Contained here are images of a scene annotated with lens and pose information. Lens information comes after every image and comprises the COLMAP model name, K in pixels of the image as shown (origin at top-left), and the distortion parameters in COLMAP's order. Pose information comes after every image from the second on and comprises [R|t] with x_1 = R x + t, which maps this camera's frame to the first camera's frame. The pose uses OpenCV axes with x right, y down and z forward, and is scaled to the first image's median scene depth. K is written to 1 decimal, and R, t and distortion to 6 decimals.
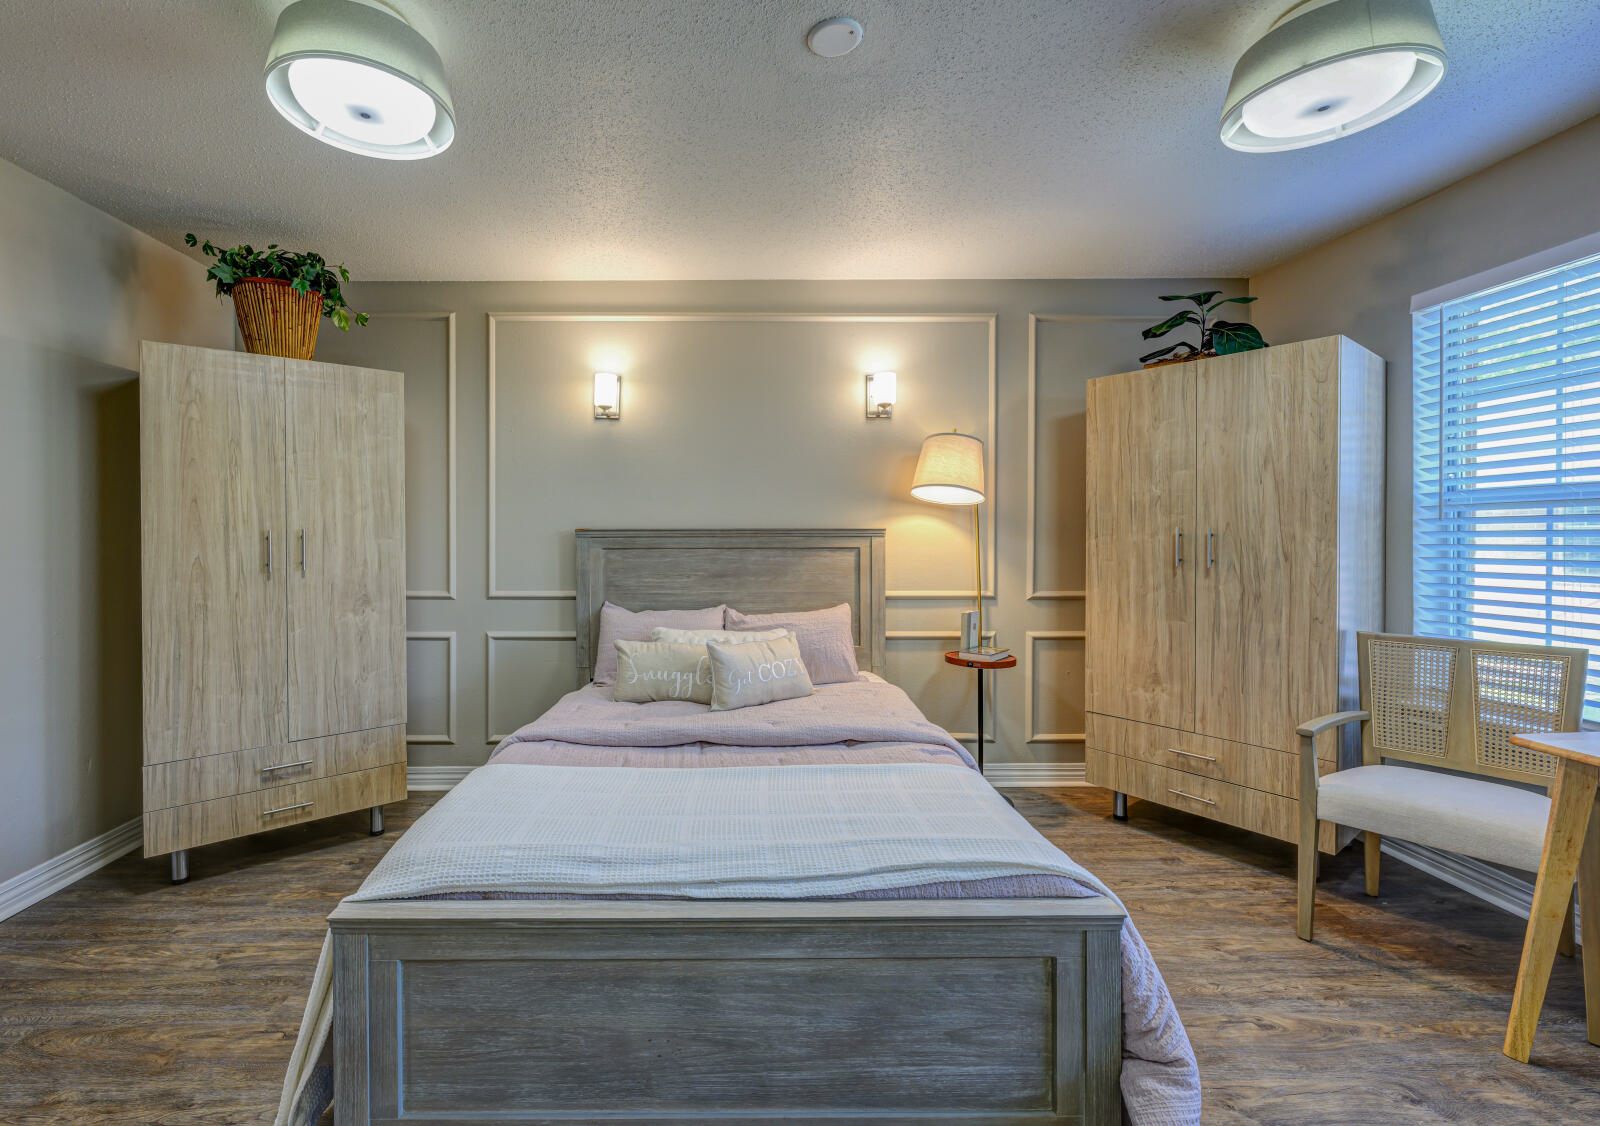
lens RADIAL K [[680.5, 0, 719.3], [0, 680.5, 539.7], [0, 0, 1]] dist [-0.001161, 0.000295]
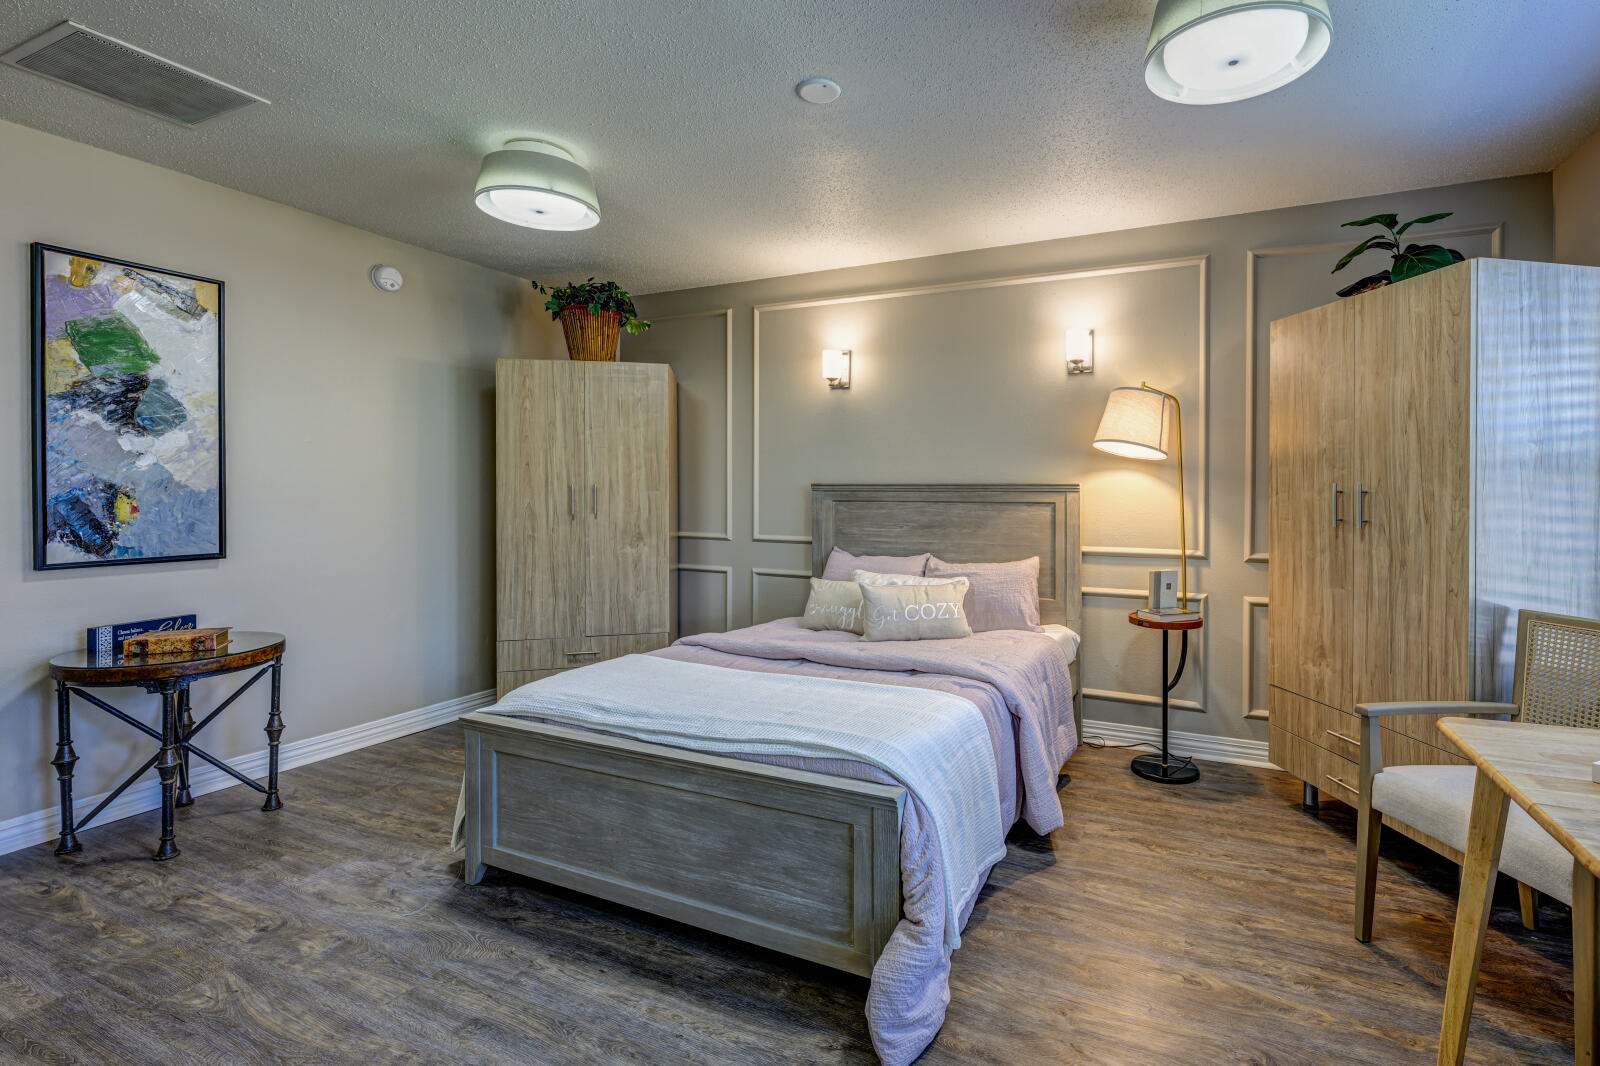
lens RADIAL K [[722.5, 0, 916.9], [0, 722.5, 493.1], [0, 0, 1]] dist [-0.000389, -0.000489]
pose [[0.919656, 0.007030, -0.392663, 0.563851], [-0.007569, 0.999971, 0.000175, -0.001815], [0.392653, 0.002811, 0.919683, -0.095021]]
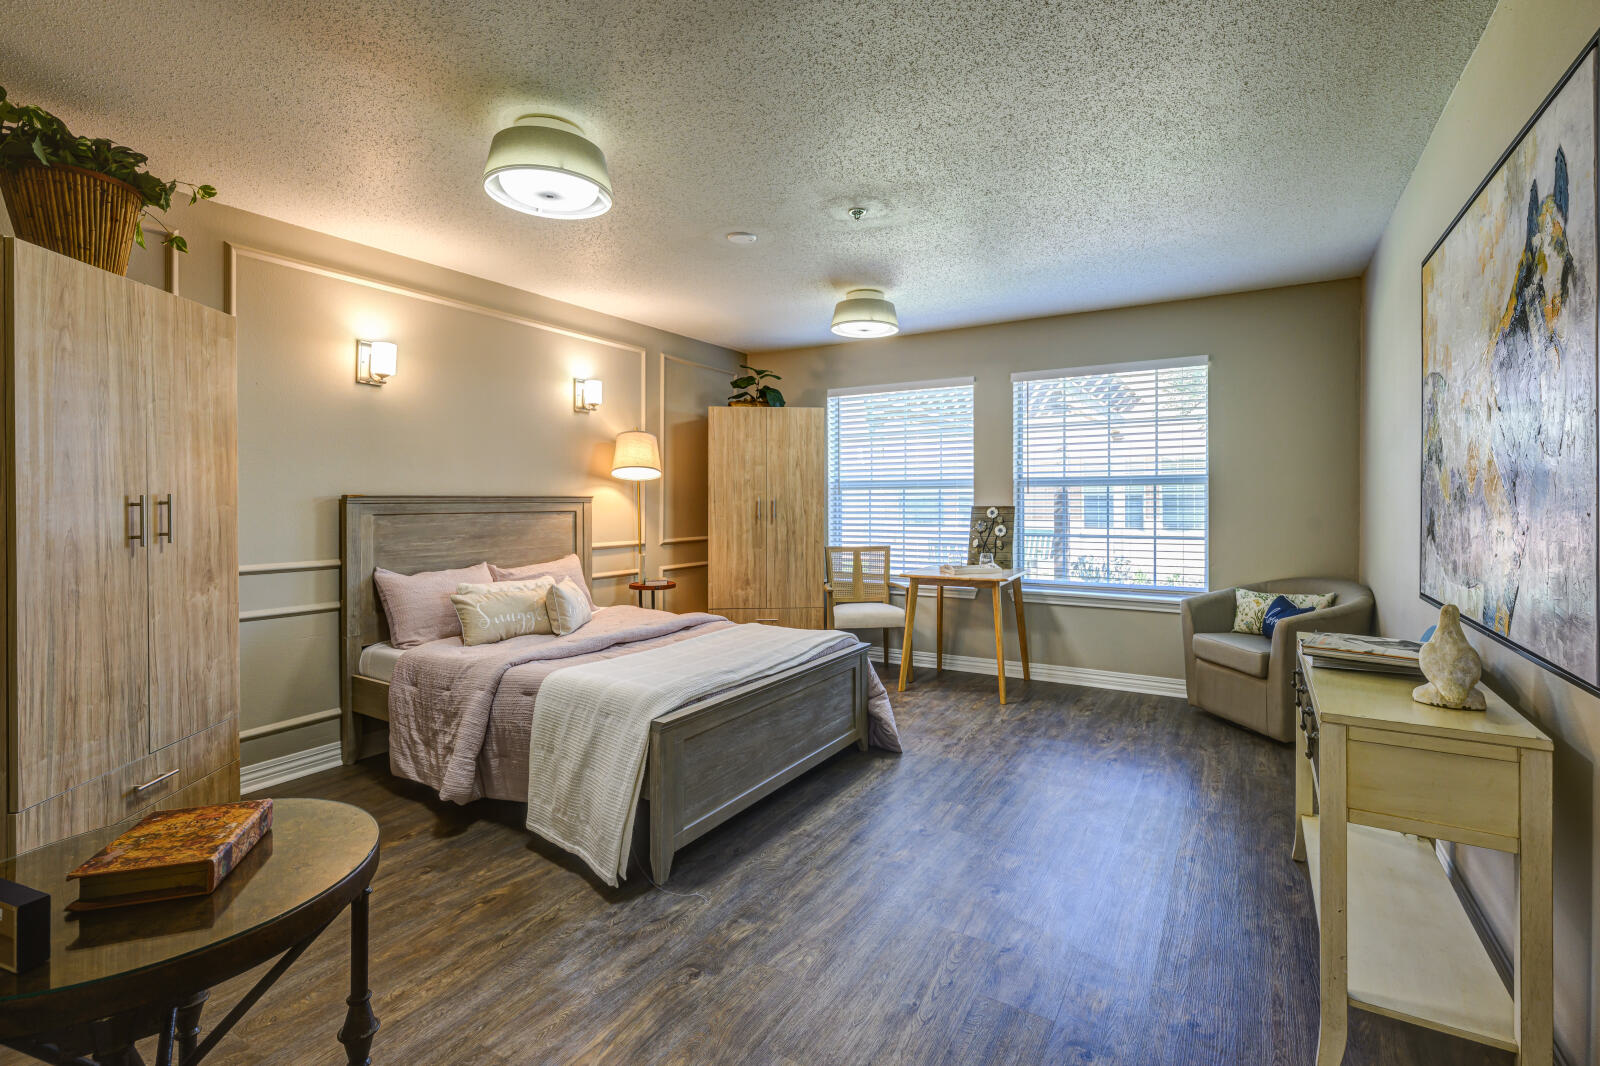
lens RADIAL K [[722.2, 0, 815.5], [0, 722.2, 504.5], [0, 0, 1]] dist [-0.002970, 0.000254]
pose [[0.515129, -0.003299, 0.857106, -0.949670], [0.006423, 0.999979, -0.000011, 0.002627], [-0.857088, 0.005510, 0.515140, -0.133856]]
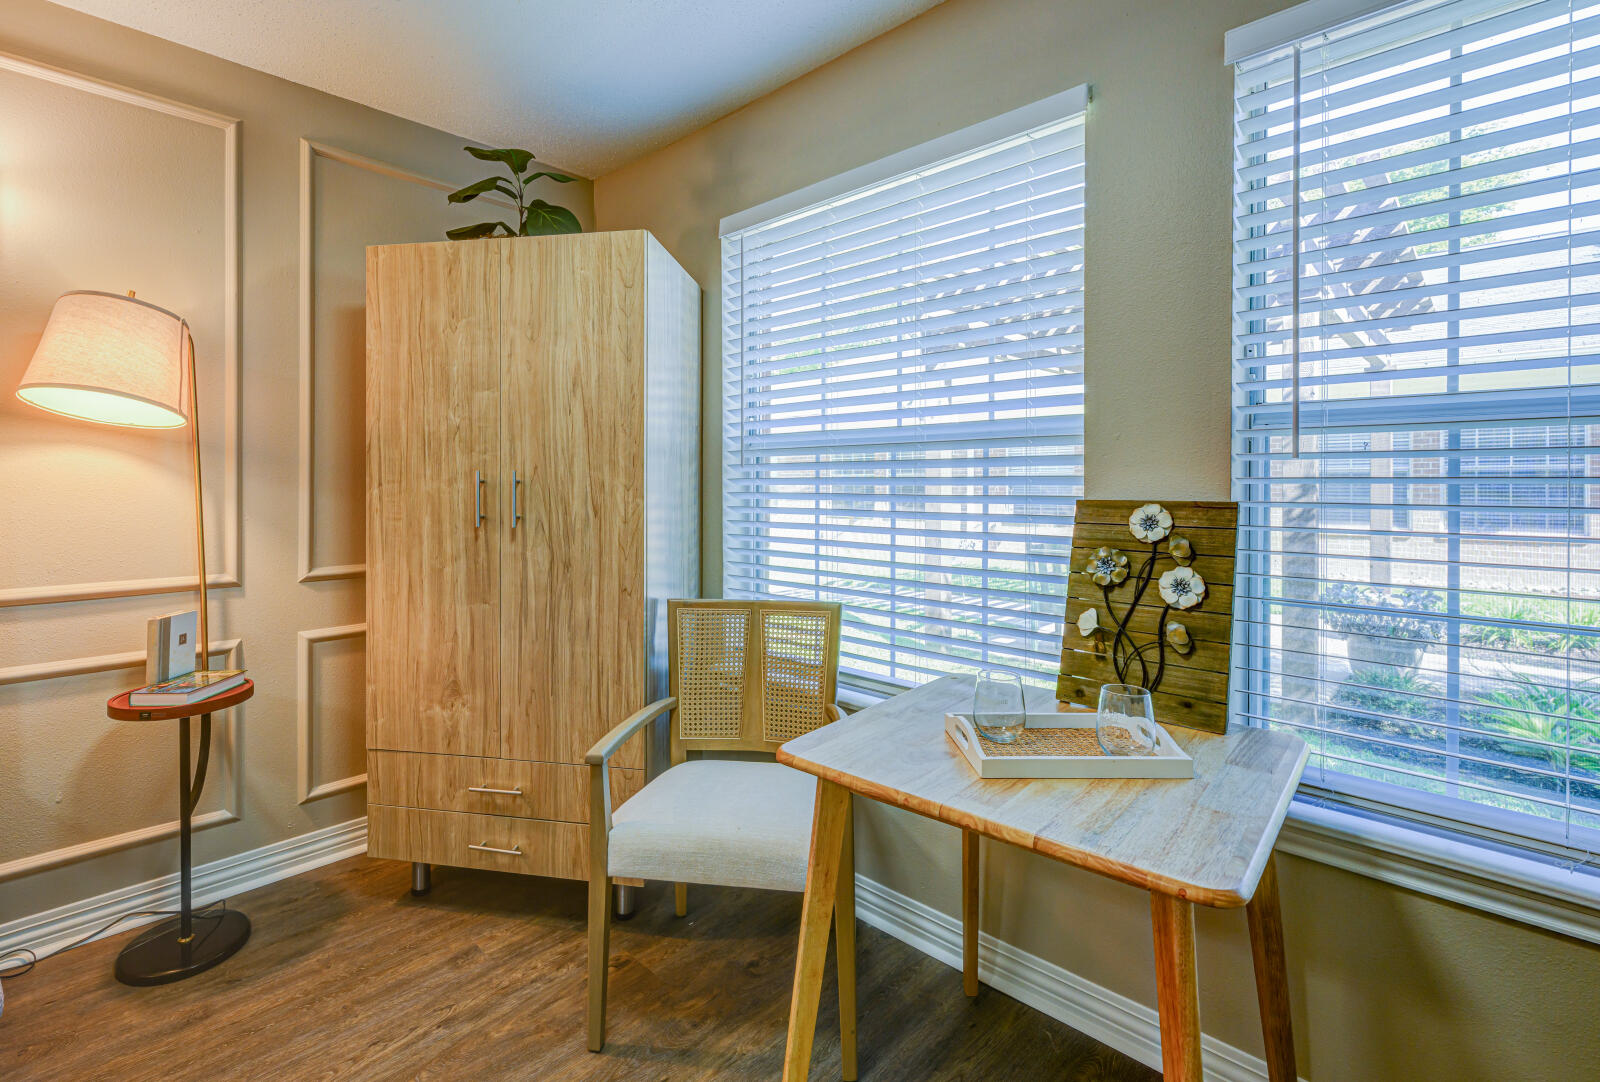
lens RADIAL K [[736.3, 0, 740.5], [0, 736.3, 484.6], [0, 0, 1]] dist [-0.001176, 0.001087]
pose [[0.719665, -0.001386, 0.694320, 0.355038], [0.002807, 0.999996, -0.000913, -0.003100], [-0.694316, 0.002606, 0.719666, 0.274868]]
